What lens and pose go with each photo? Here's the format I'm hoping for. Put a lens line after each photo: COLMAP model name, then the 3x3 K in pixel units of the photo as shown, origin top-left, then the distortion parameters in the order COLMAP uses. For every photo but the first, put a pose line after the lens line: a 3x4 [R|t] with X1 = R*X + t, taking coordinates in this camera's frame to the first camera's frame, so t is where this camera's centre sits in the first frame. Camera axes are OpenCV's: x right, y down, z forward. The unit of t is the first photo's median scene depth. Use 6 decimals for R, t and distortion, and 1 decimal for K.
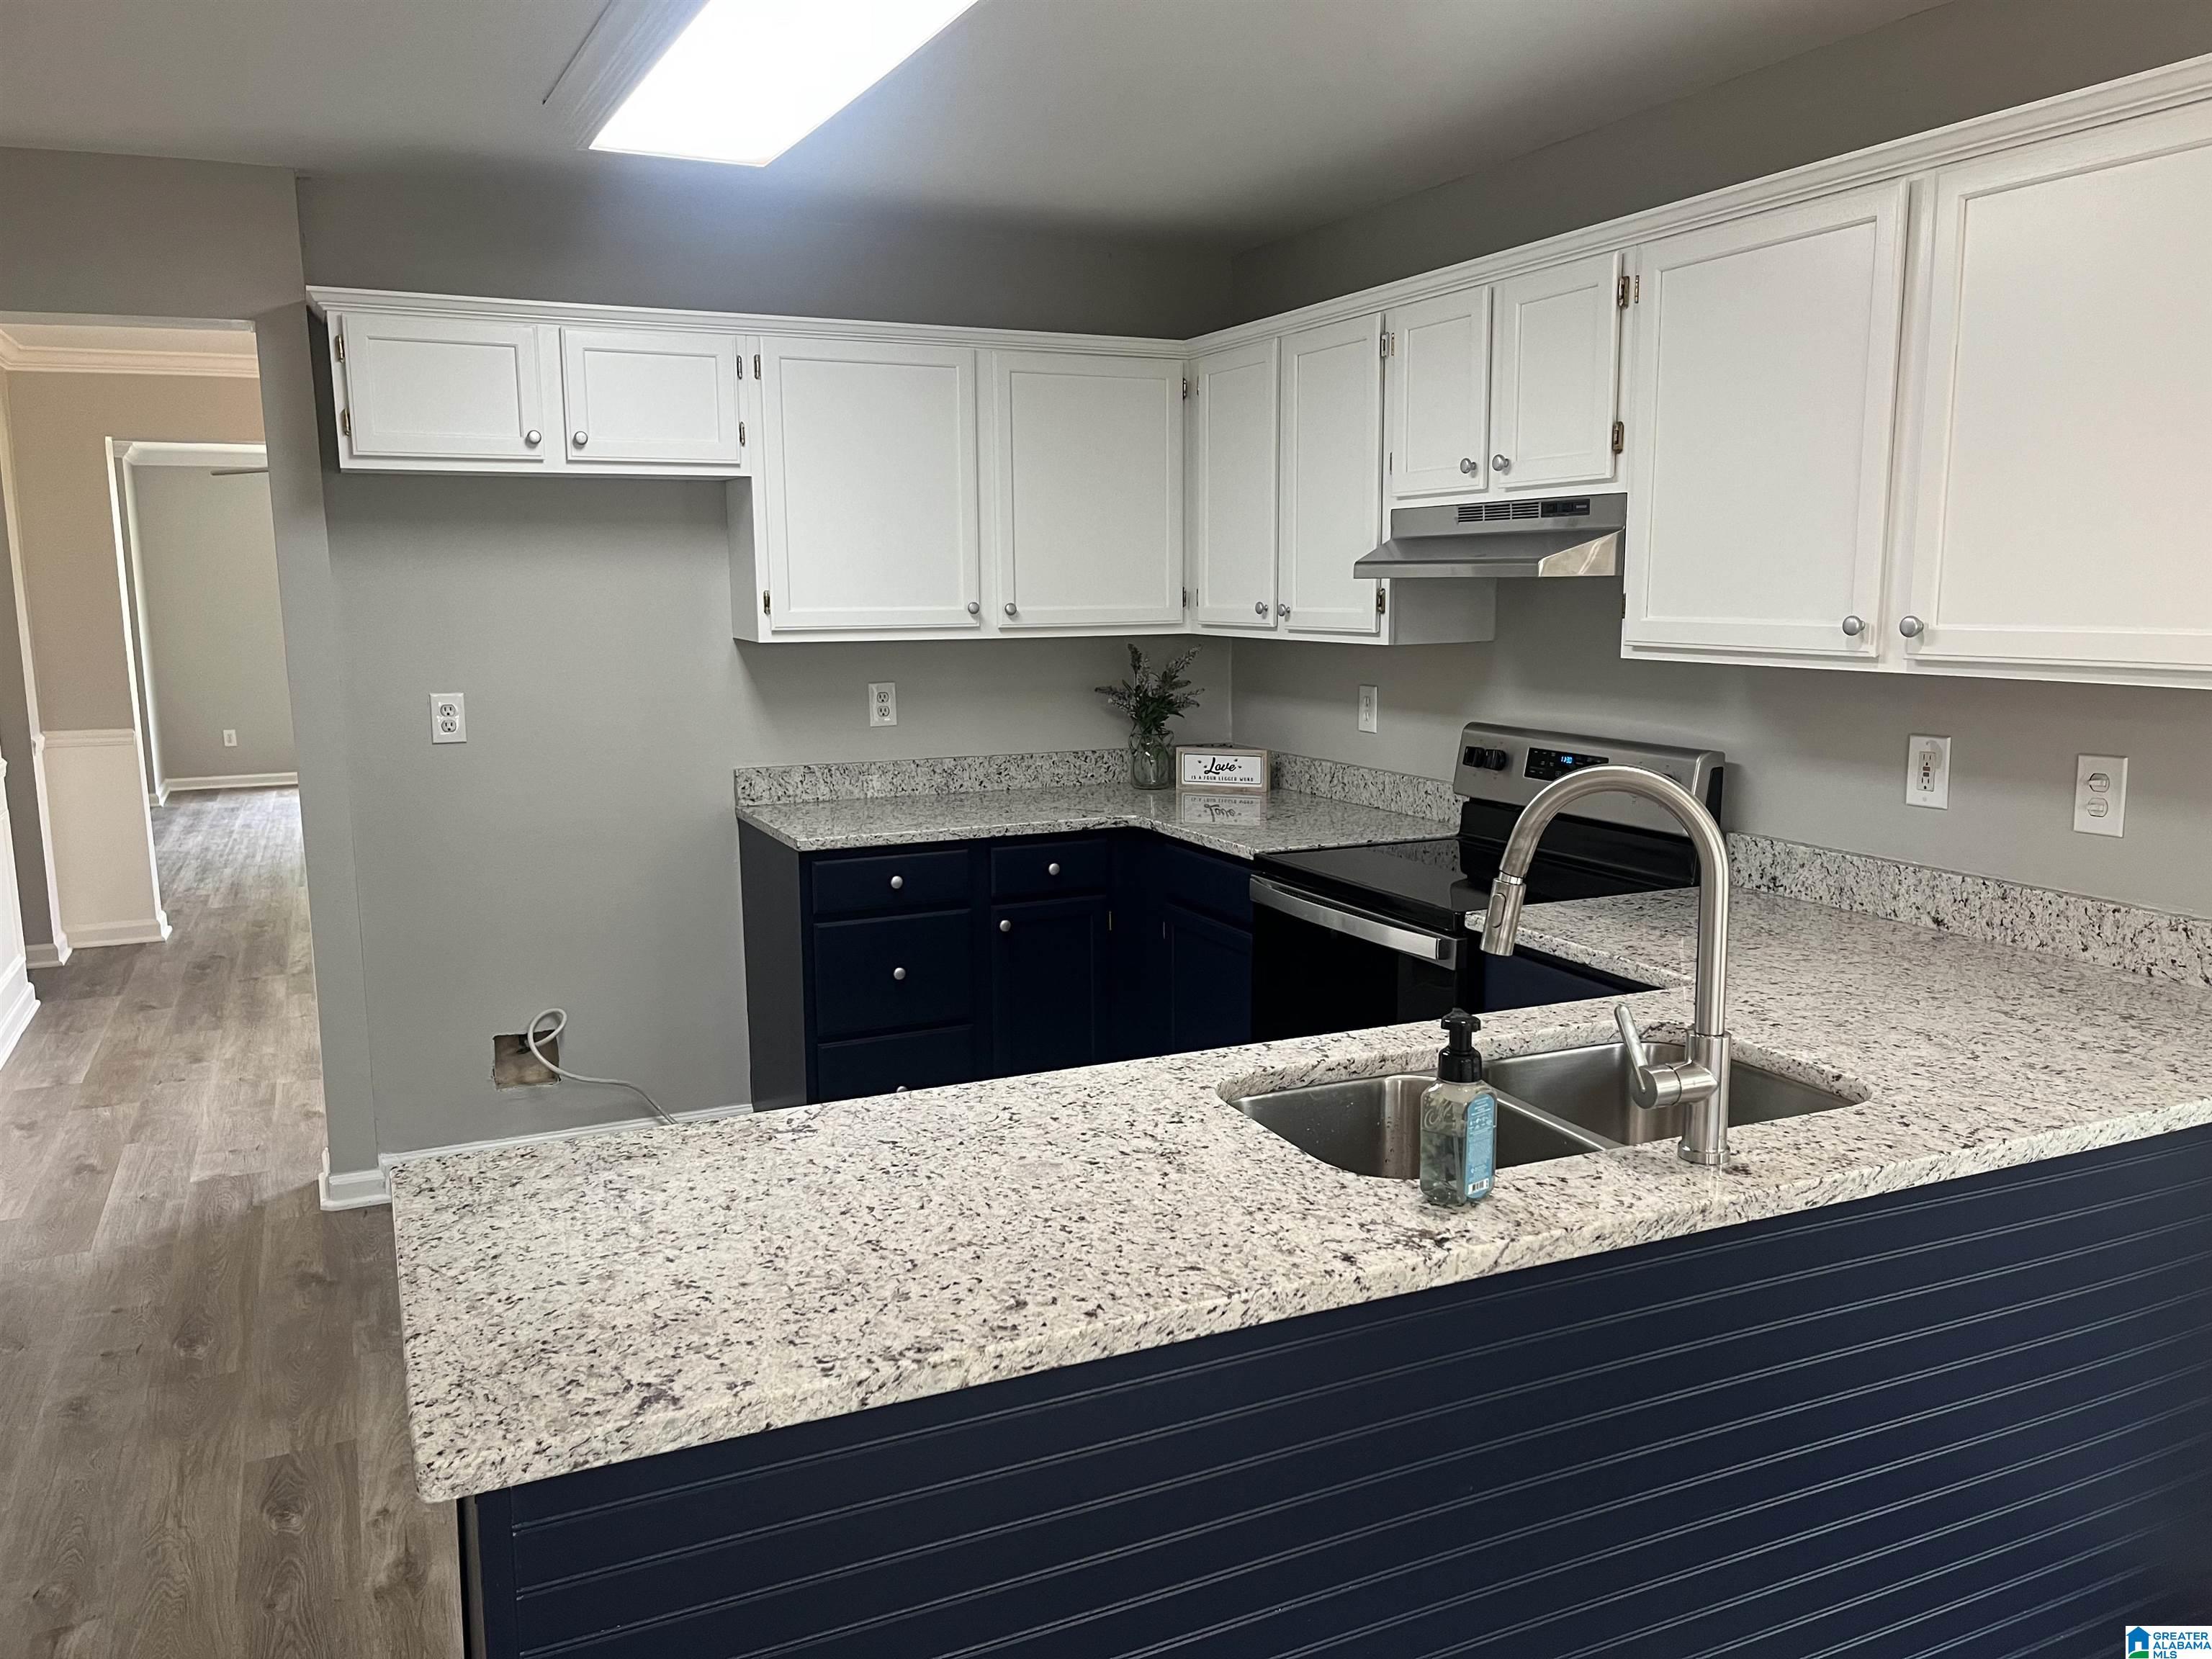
lens RADIAL K [[1672.1, 0, 1106.0], [0, 1672.1, 829.5], [0, 0, 1]] dist [0.086312, -0.110190]
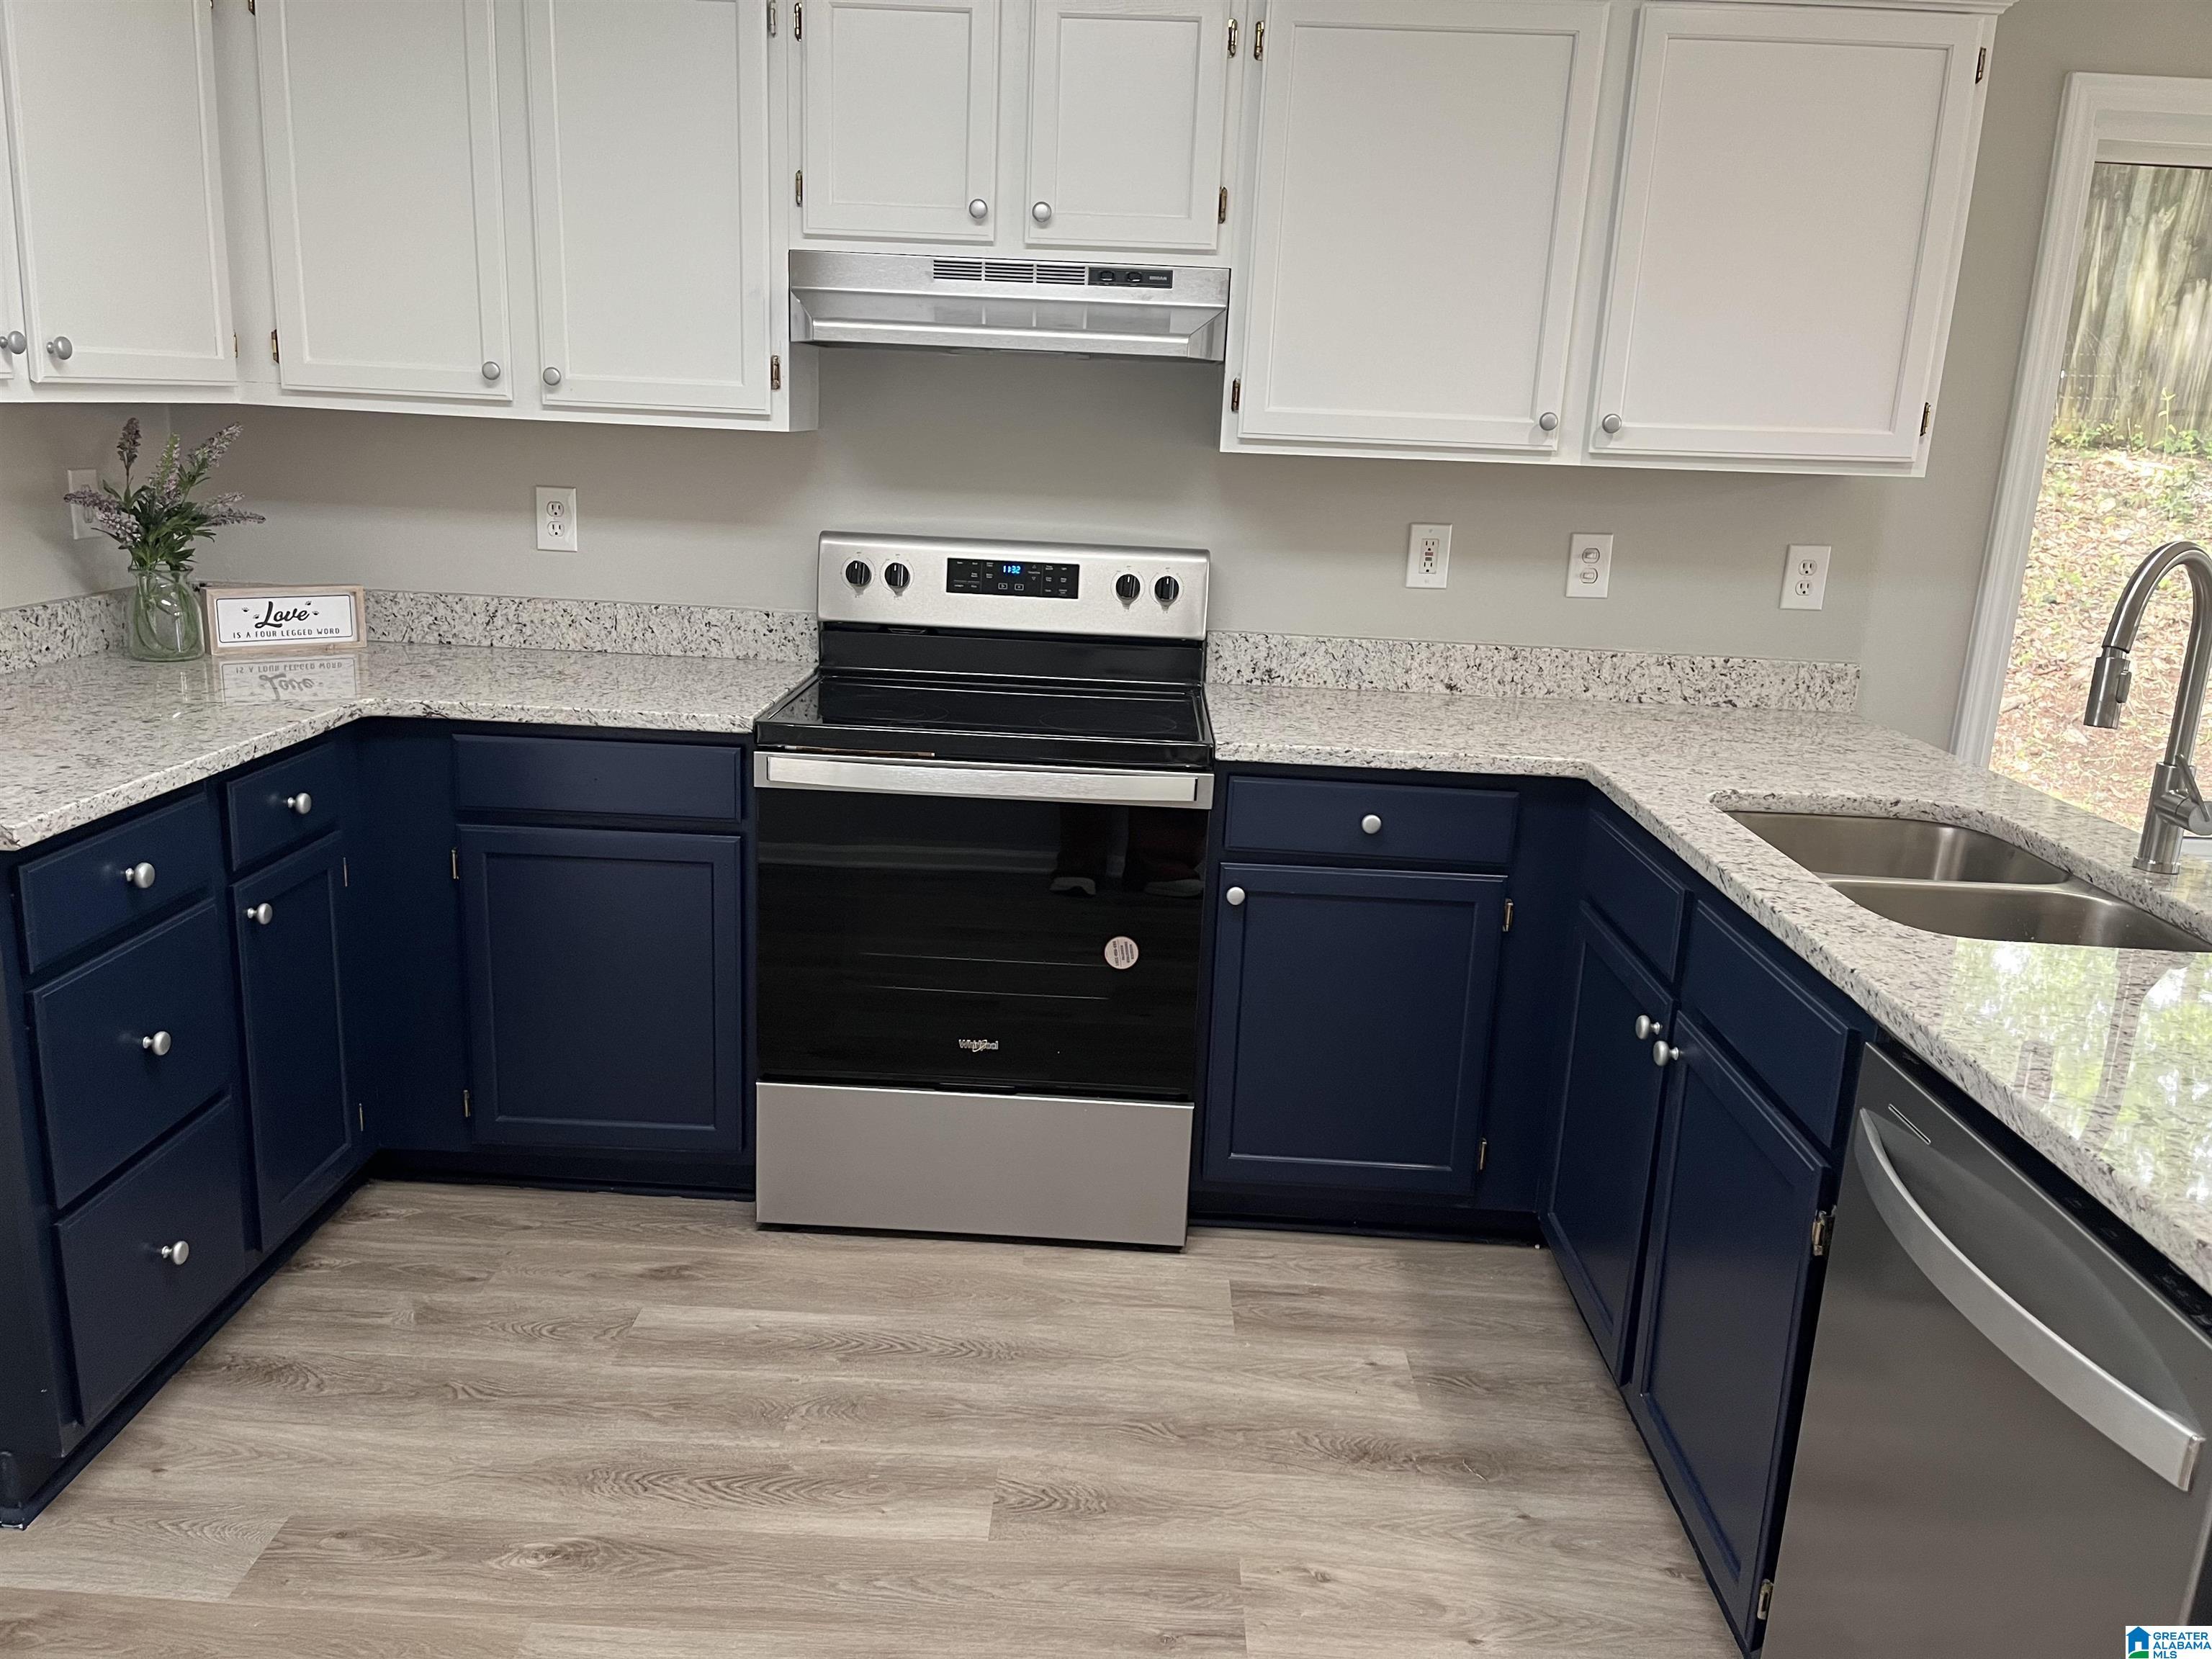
lens RADIAL K [[1672.1, 0, 1106.0], [0, 1672.1, 829.5], [0, 0, 1]] dist [0.086312, -0.110190]
pose [[0.443633, -0.188935, 0.876067, -0.584537], [0.088322, 0.981984, 0.167052, -0.057364], [-0.891846, 0.003266, 0.452328, 0.636531]]
